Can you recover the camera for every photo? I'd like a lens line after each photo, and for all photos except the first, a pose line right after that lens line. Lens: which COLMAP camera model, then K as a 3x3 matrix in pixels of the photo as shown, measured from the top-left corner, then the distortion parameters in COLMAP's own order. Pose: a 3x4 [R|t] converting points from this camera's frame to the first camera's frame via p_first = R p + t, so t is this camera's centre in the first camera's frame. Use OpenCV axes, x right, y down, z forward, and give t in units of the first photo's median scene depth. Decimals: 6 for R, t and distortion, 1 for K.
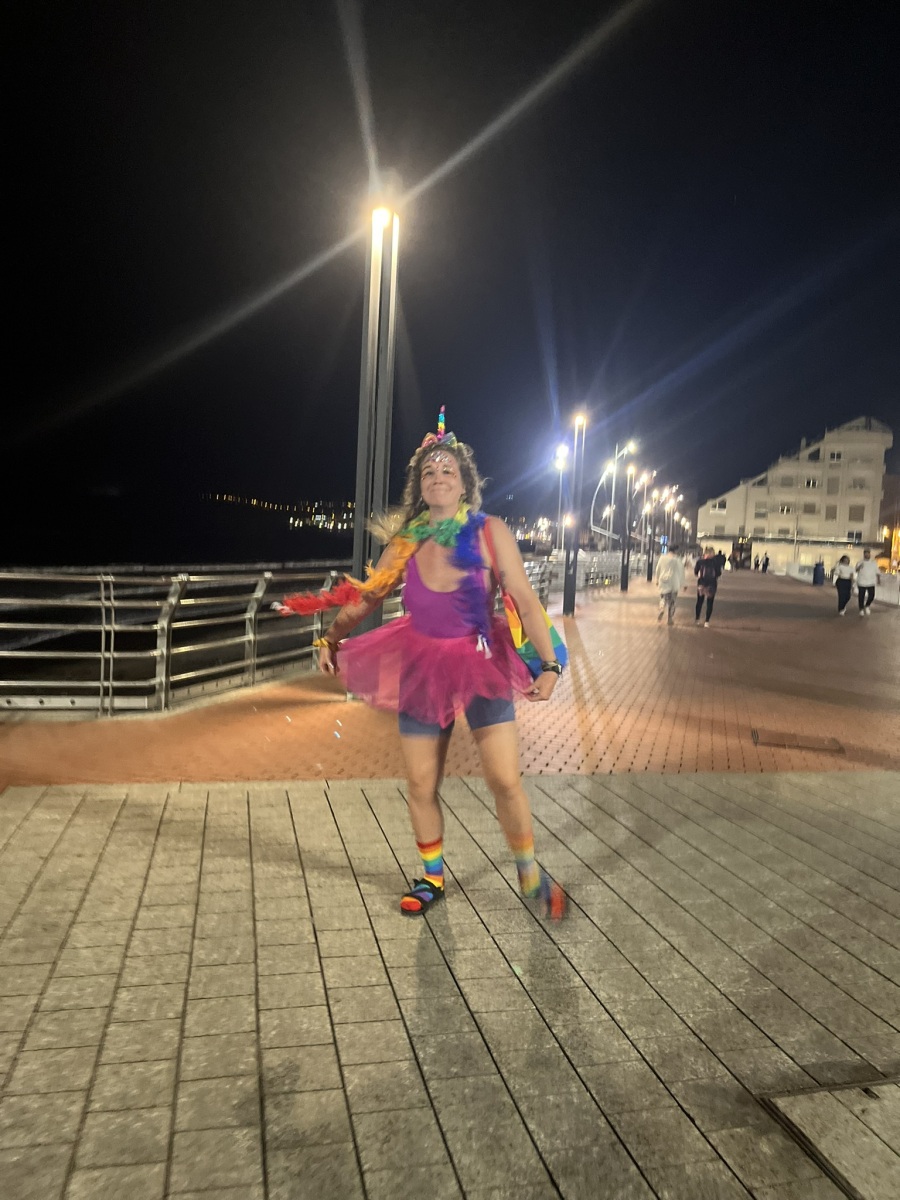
lens RADIAL K [[920.2, 0, 450.0], [0, 920.2, 600.0], [0, 0, 1]] dist [-0.005172, -0.001462]
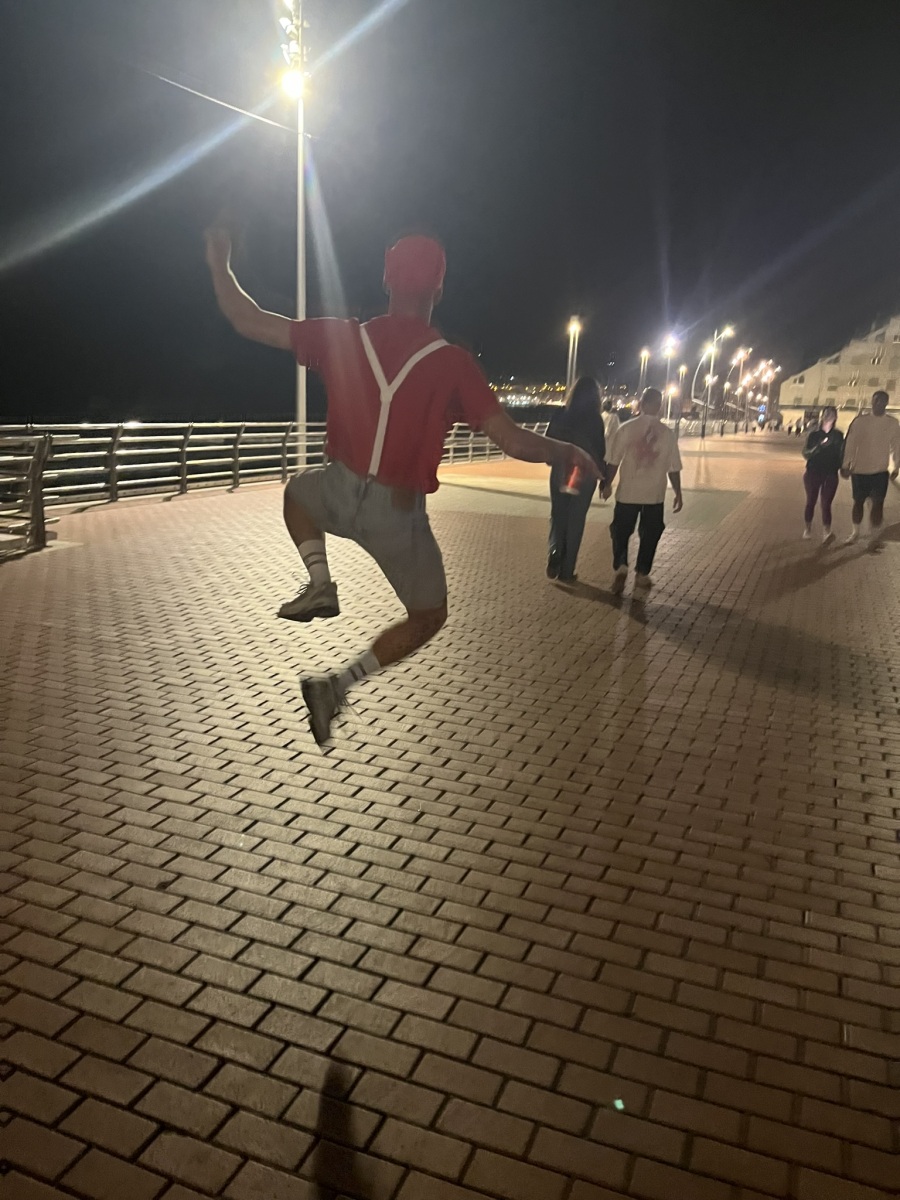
lens RADIAL K [[920.2, 0, 450.0], [0, 920.2, 600.0], [0, 0, 1]] dist [-0.005172, -0.001462]
pose [[0.994600, 0.002490, -0.103751, -0.043245], [0.011800, 0.990515, 0.136895, 0.014118], [0.103108, -0.137380, 0.985137, -0.297040]]
